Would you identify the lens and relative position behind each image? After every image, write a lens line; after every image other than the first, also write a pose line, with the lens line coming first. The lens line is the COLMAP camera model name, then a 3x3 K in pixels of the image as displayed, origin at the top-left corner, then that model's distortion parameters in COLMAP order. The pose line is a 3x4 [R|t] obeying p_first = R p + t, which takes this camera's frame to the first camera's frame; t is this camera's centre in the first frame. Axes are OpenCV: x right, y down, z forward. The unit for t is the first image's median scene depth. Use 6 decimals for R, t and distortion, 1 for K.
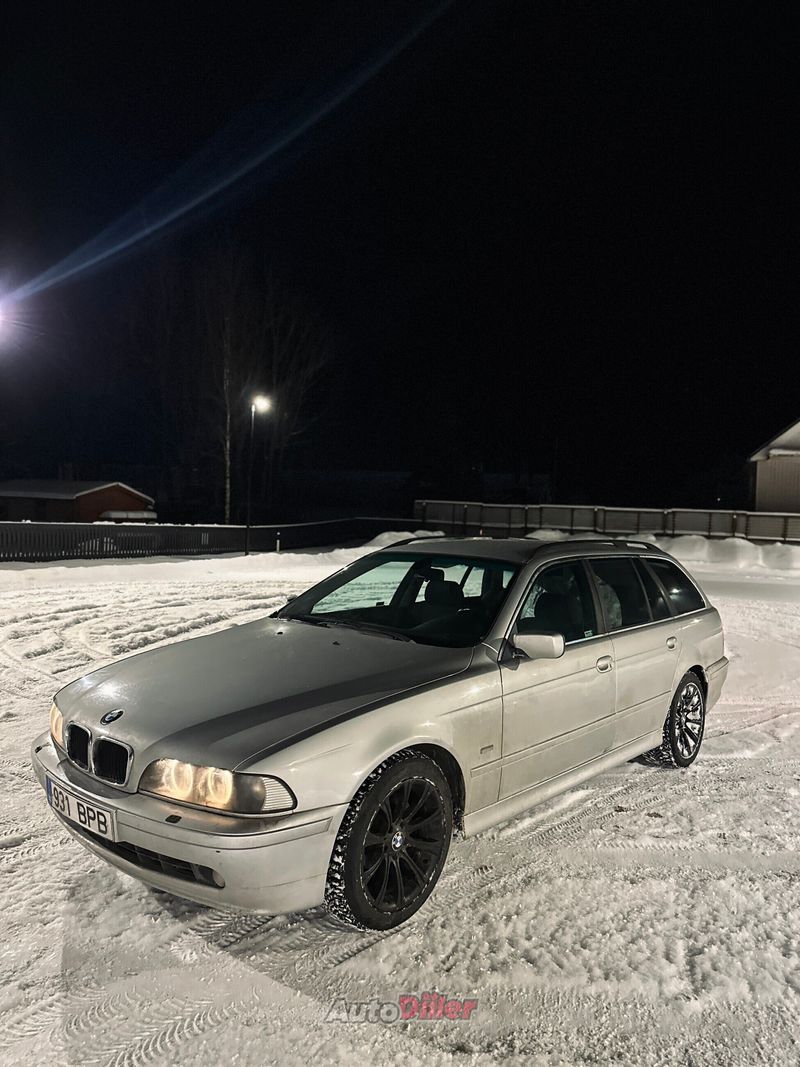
lens RADIAL K [[755.9, 0, 400.0], [0, 755.9, 533.5], [0, 0, 1]] dist [0.010415, 0.001222]
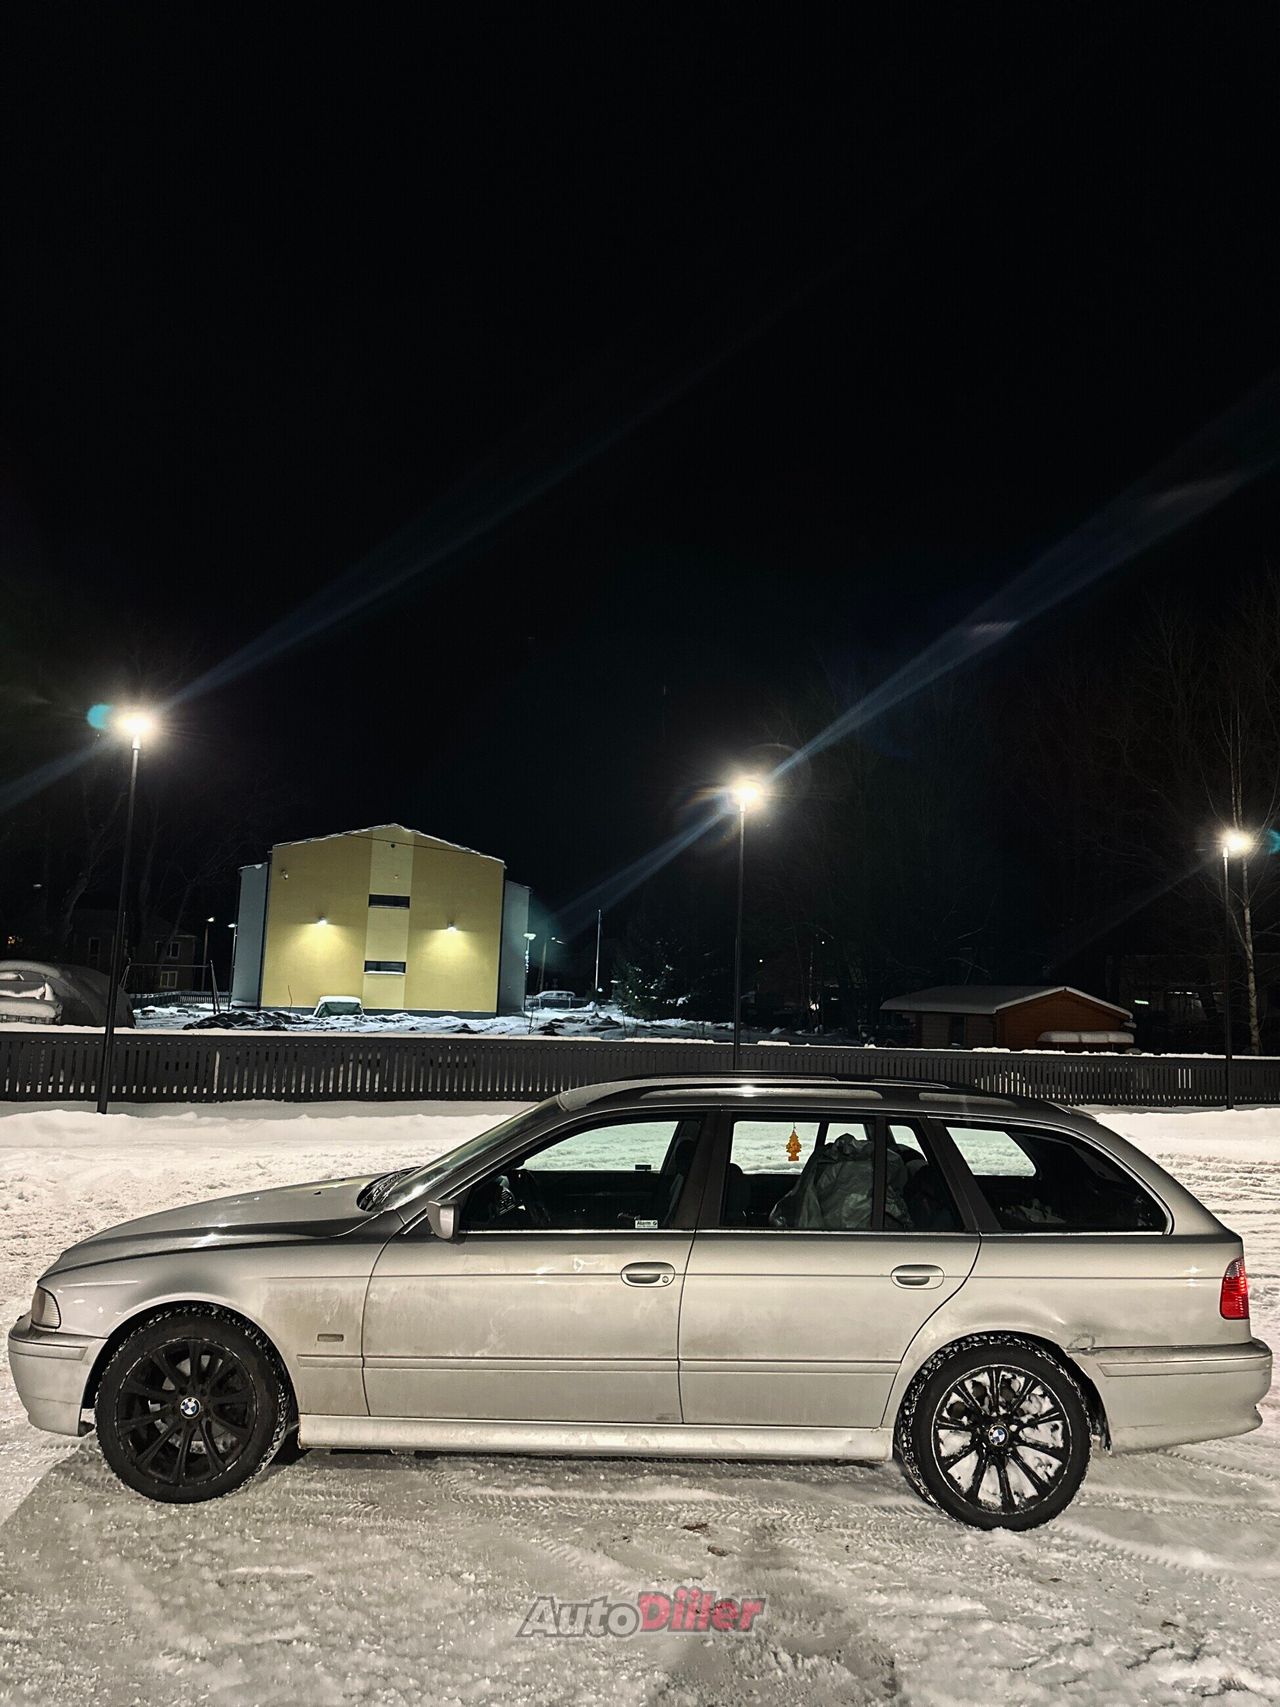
lens RADIAL K [[1228.5, 0, 640.0], [0, 1228.5, 853.5], [0, 0, 1]] dist [0.003843, 0.001077]
pose [[0.666267, -0.112390, -0.737195, 0.177264], [-0.015496, 0.986277, -0.164370, -0.001951], [0.745552, 0.120938, 0.655383, 0.040881]]
